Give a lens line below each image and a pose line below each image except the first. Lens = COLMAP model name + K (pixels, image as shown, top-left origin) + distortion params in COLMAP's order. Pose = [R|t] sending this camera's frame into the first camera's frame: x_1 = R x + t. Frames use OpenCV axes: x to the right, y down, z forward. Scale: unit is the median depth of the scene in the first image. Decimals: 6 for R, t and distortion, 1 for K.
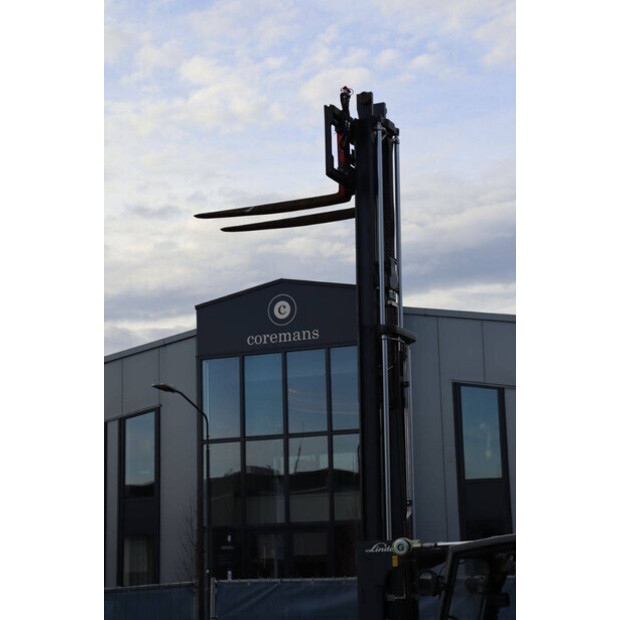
lens RADIAL K [[1683.5, 0, 310.0], [0, 1683.5, 310.0], [0, 0, 1]] dist [0.594089, 0.630682]
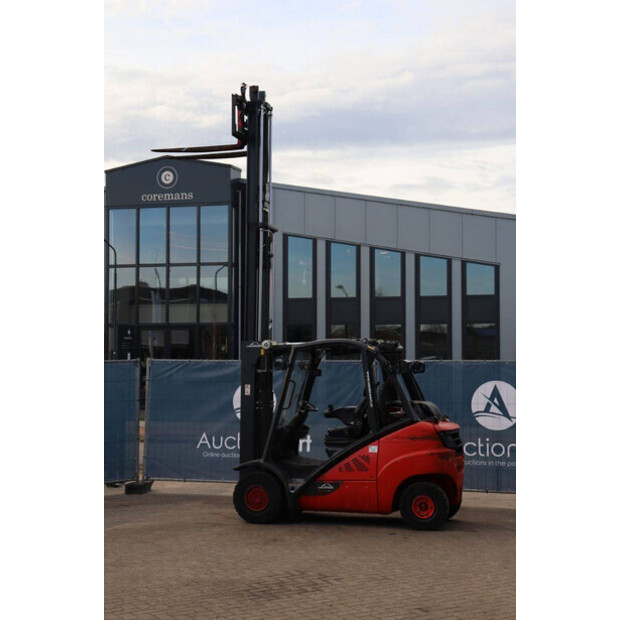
lens RADIAL K [[1358.3, 0, 310.0], [0, 1358.3, 310.0], [0, 0, 1]] dist [0.548386, 0.054519]
pose [[0.992395, 0.034365, 0.118197, -0.061139], [-0.048042, 0.992216, 0.114889, -0.057042], [-0.113329, -0.119693, 0.986321, -0.370192]]
